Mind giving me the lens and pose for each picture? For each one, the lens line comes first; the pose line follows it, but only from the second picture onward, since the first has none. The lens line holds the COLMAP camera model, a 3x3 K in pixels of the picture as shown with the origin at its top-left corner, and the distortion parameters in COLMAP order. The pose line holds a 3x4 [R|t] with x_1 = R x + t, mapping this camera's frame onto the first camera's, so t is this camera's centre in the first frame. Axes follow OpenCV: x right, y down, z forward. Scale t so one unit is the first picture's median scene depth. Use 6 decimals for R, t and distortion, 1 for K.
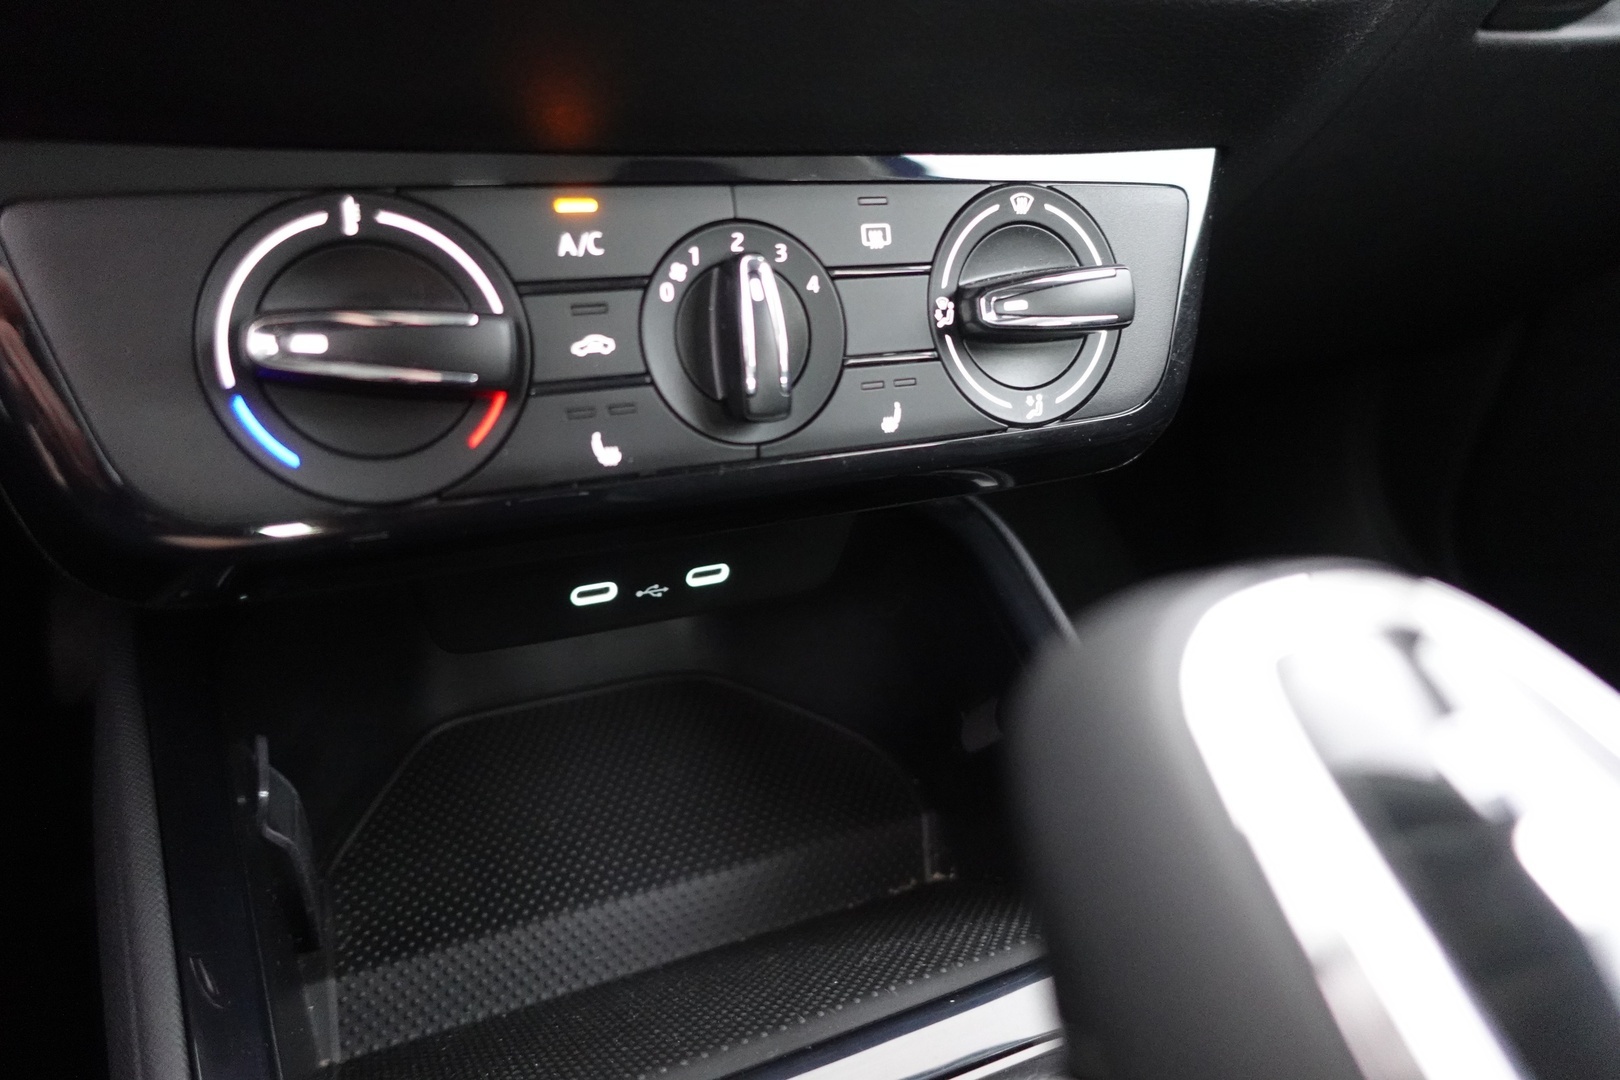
lens RADIAL K [[1119.6, 0, 810.0], [0, 1119.6, 540.0], [0, 0, 1]] dist [0.002954, 0.000112]
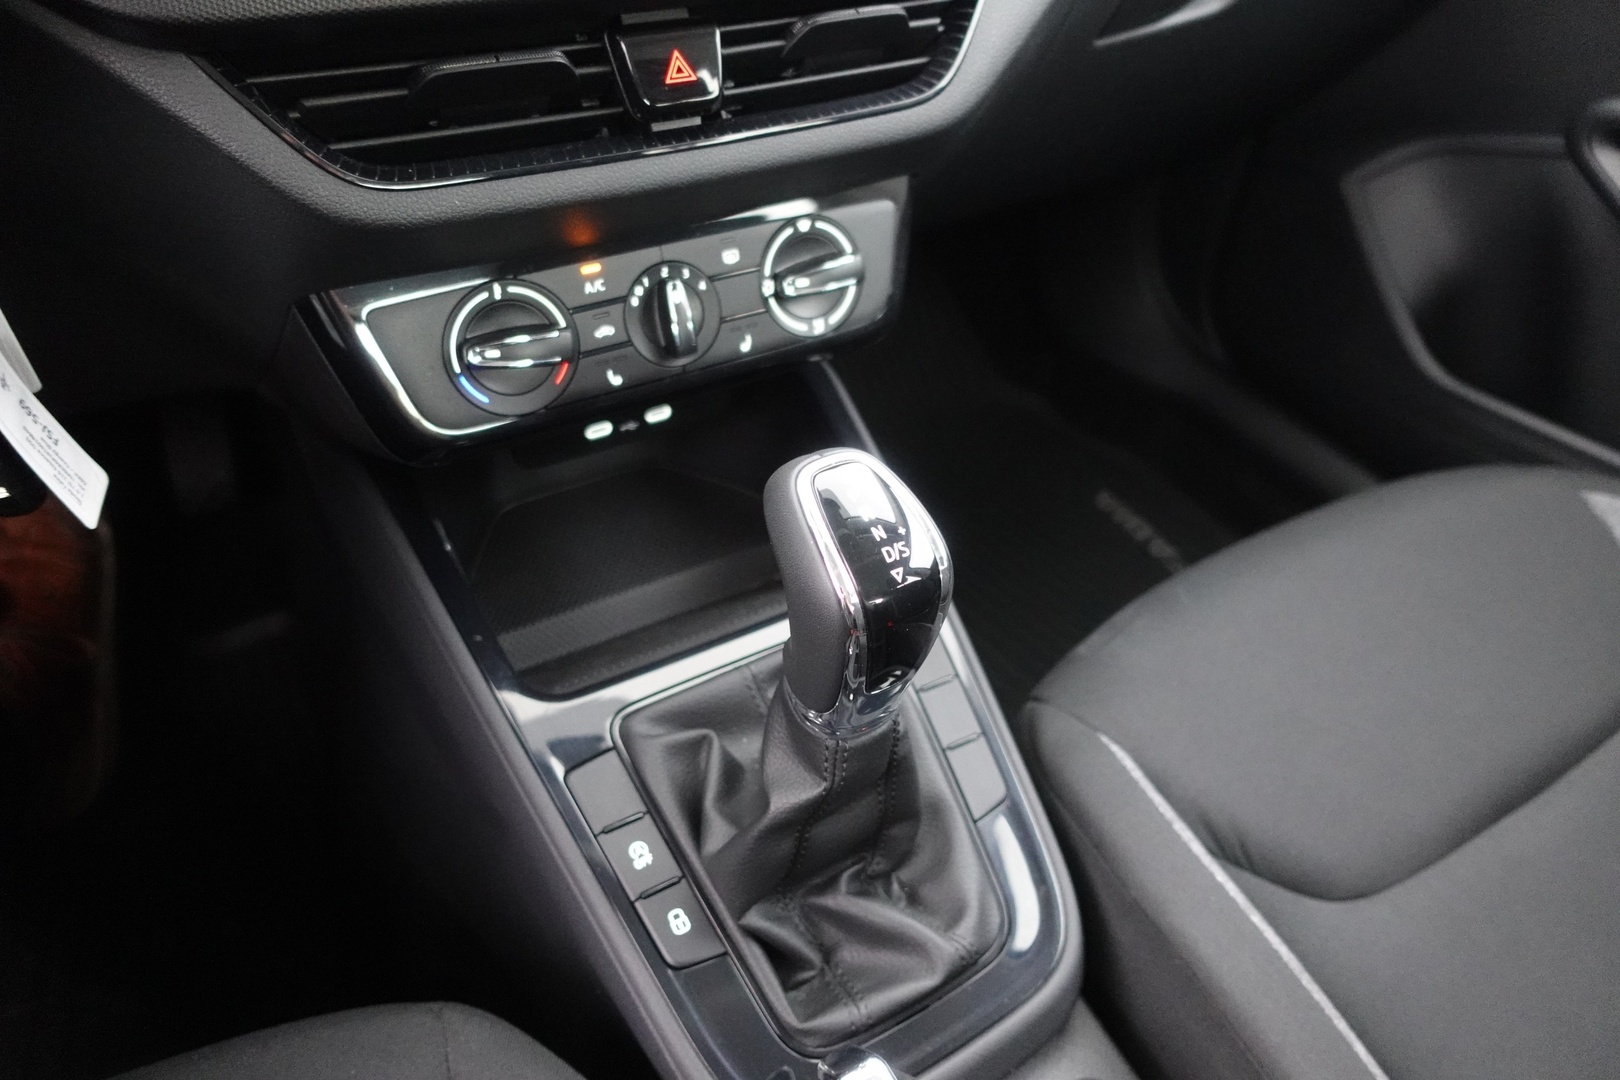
lens RADIAL K [[1119.6, 0, 810.0], [0, 1119.6, 540.0], [0, 0, 1]] dist [0.002954, 0.000112]
pose [[0.994944, -0.080341, 0.060267, 0.040934], [0.065146, 0.972970, 0.221554, -0.228468], [-0.076437, -0.216507, 0.973284, -1.216803]]
